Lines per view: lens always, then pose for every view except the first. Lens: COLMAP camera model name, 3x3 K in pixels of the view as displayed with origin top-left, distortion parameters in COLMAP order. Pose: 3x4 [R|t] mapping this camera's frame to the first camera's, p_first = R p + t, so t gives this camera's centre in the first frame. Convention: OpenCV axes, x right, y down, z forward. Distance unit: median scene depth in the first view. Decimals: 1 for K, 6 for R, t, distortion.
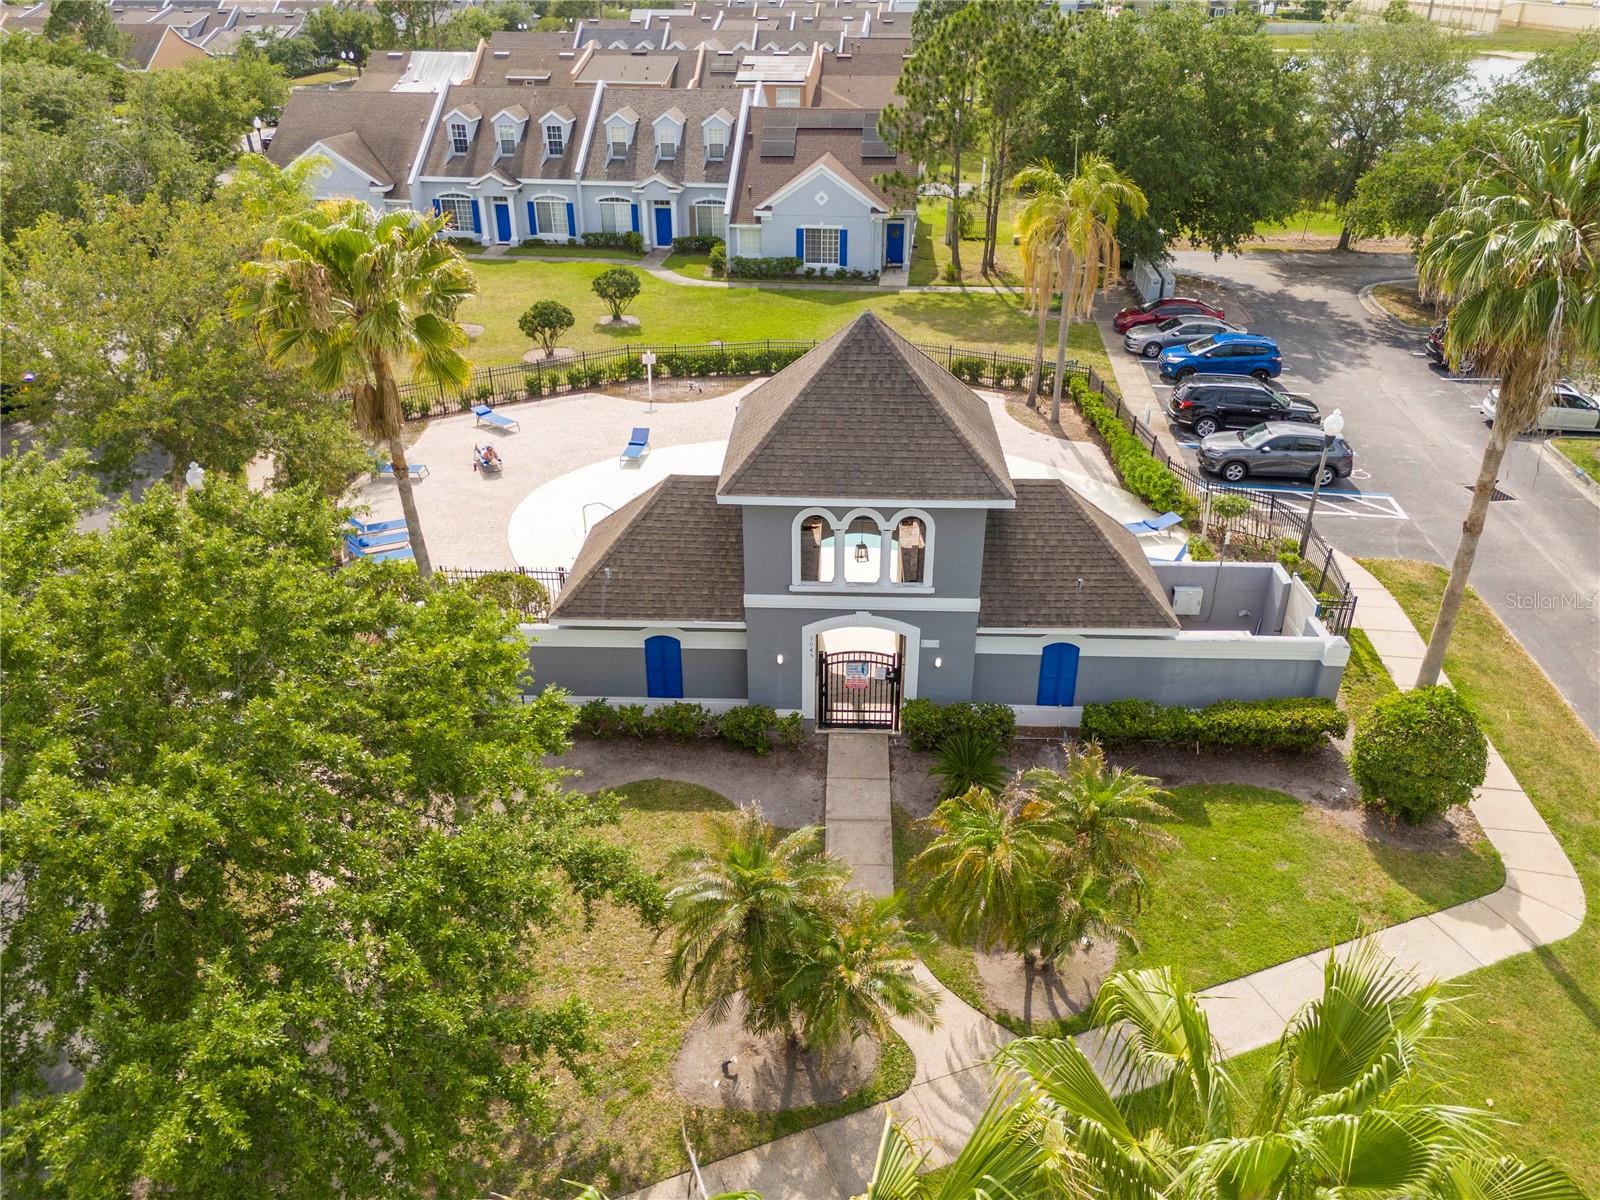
lens RADIAL K [[1188.0, 0, 798.0], [0, 1188.0, 601.5], [0, 0, 1]] dist [0.042406, -0.034391]
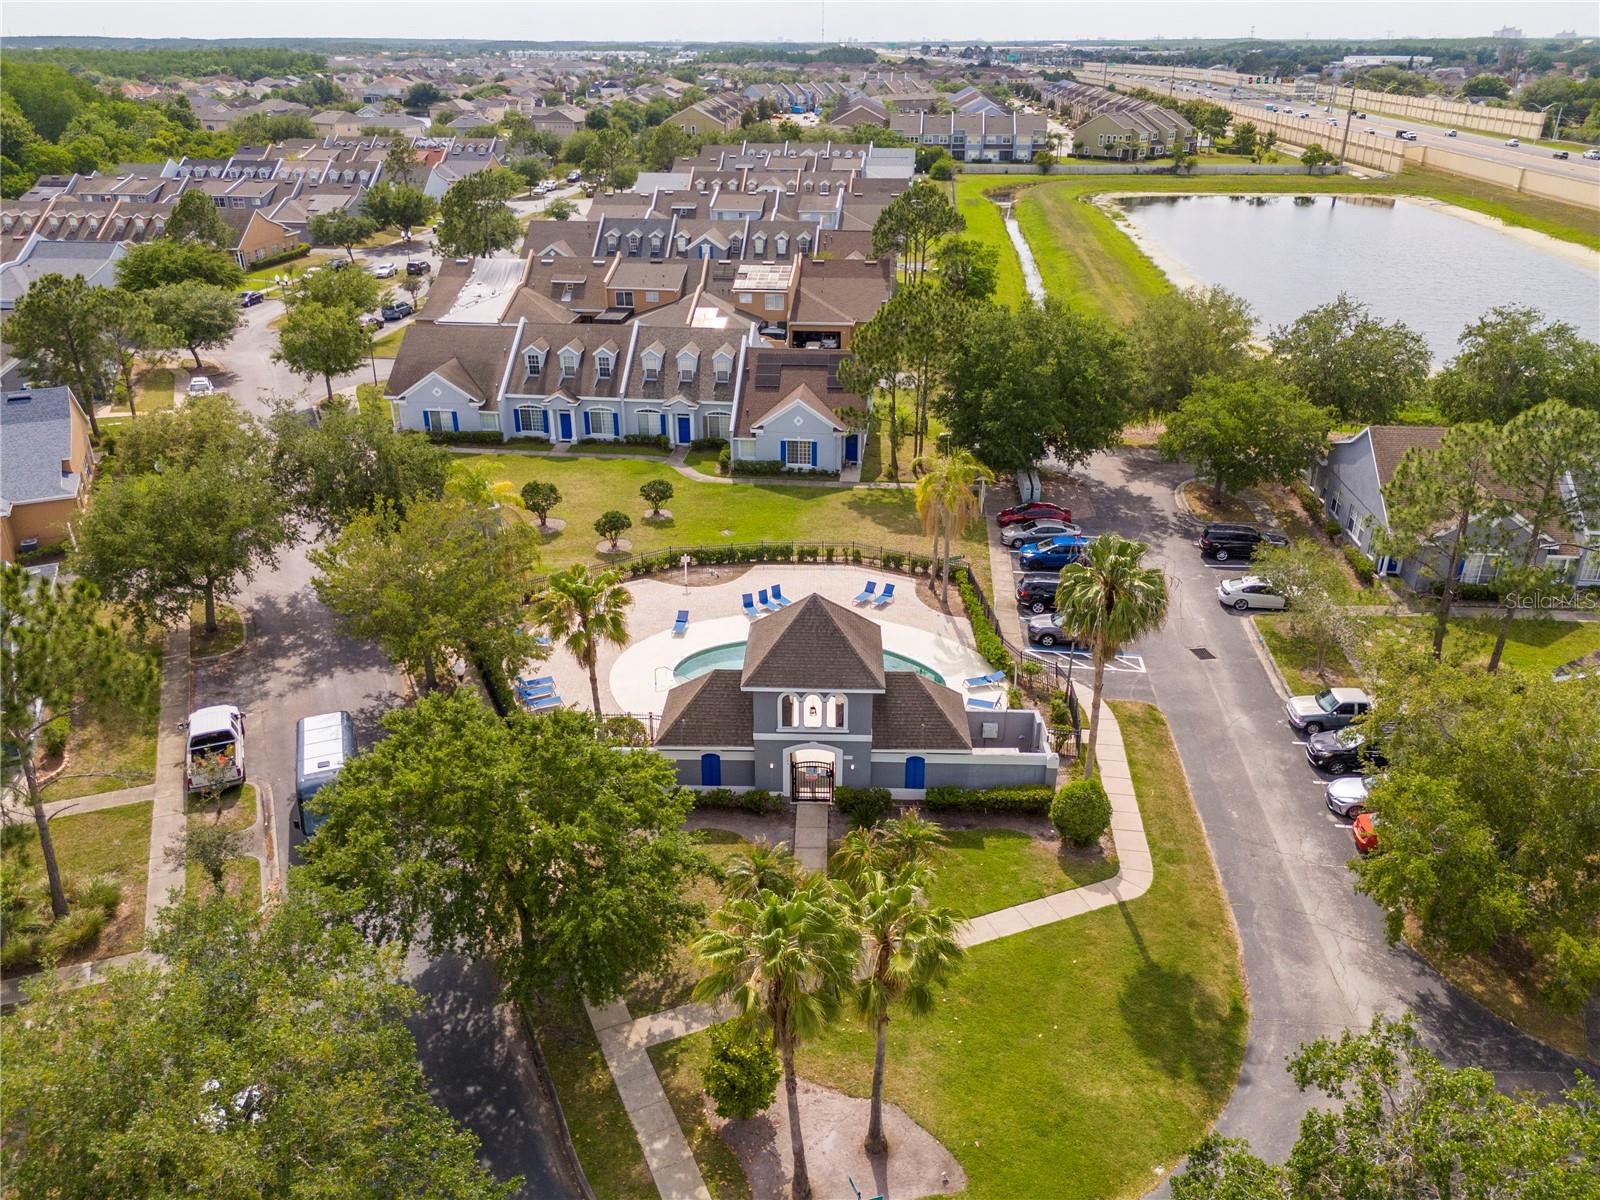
lens RADIAL K [[1188.0, 0, 793.8], [0, 1188.0, 592.0], [0, 0, 1]] dist [0.042406, -0.034391]
pose [[0.999965, -0.004017, 0.007373, 0.004885], [0.004483, 0.997926, -0.064215, -0.069426], [-0.007100, 0.064245, 0.997909, -0.607256]]
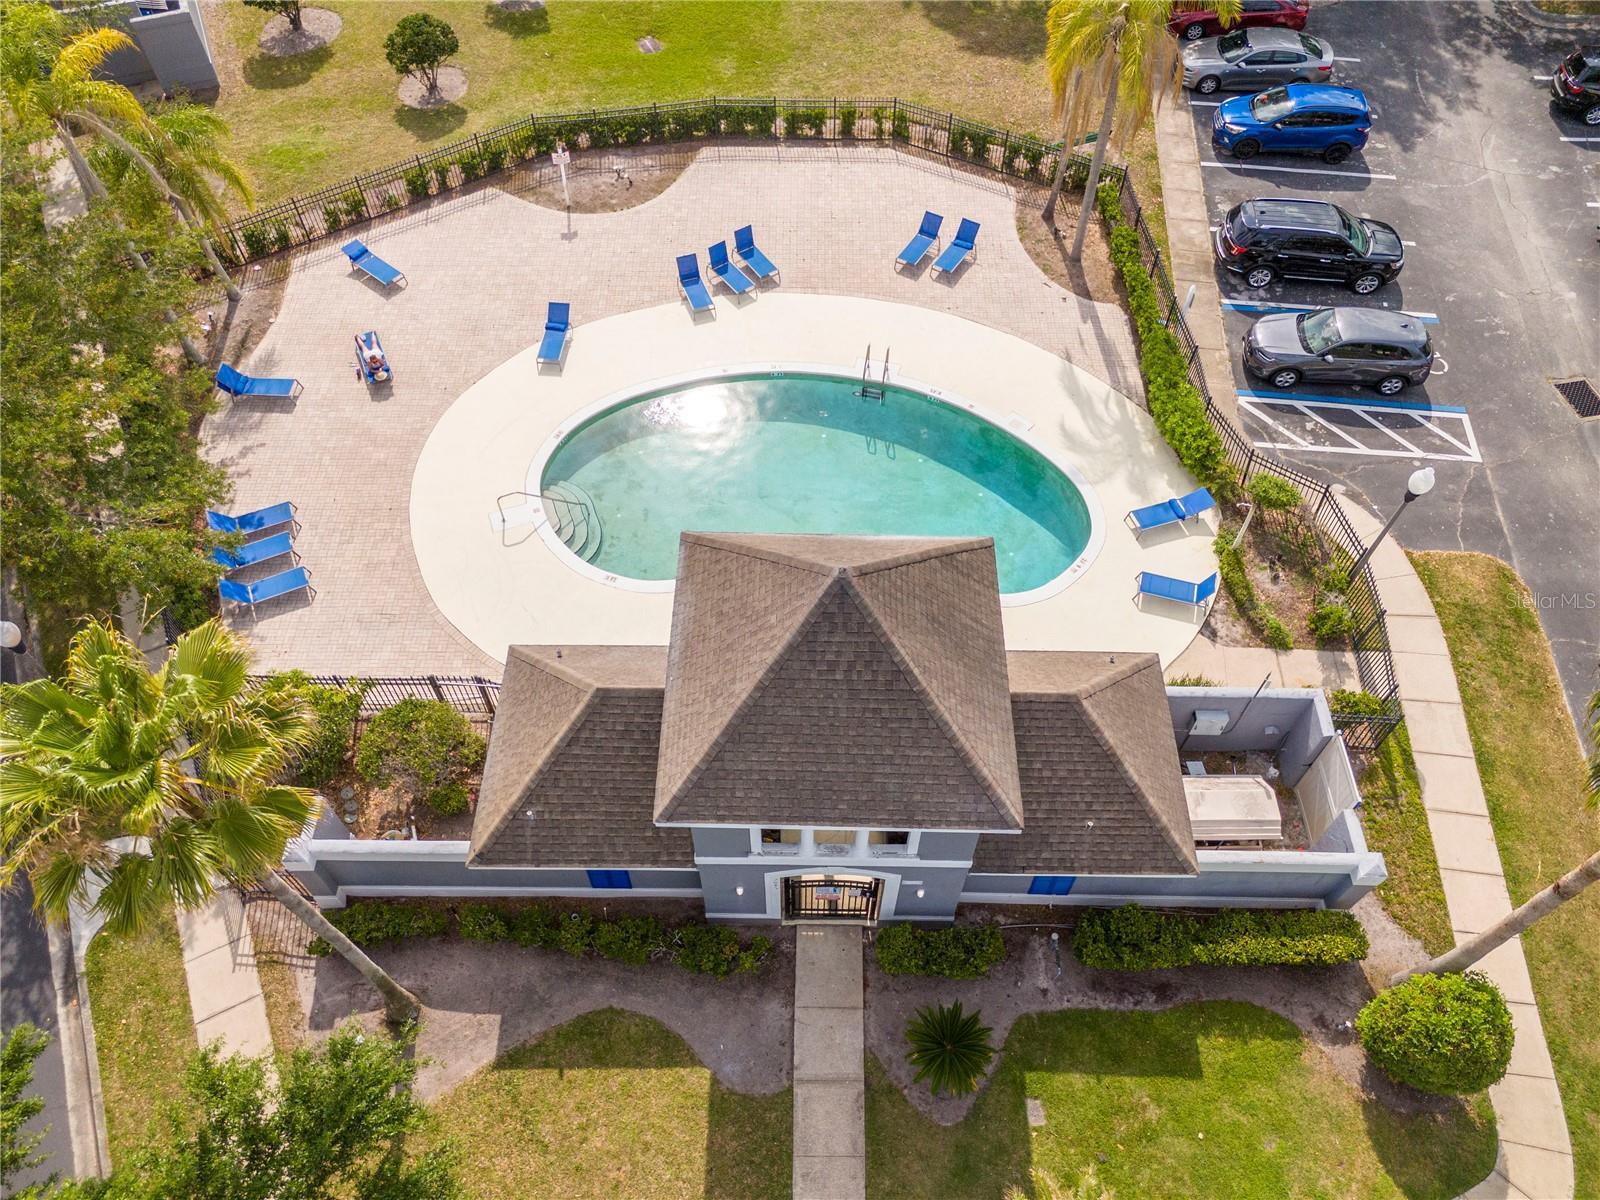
lens RADIAL K [[1188.0, 0, 802.2], [0, 1188.0, 603.6], [0, 0, 1]] dist [0.042406, -0.034391]
pose [[0.999569, -0.019002, 0.022360, 0.009341], [0.006805, 0.891347, 0.453270, -0.333959], [-0.028544, -0.452923, 0.891093, 0.194820]]
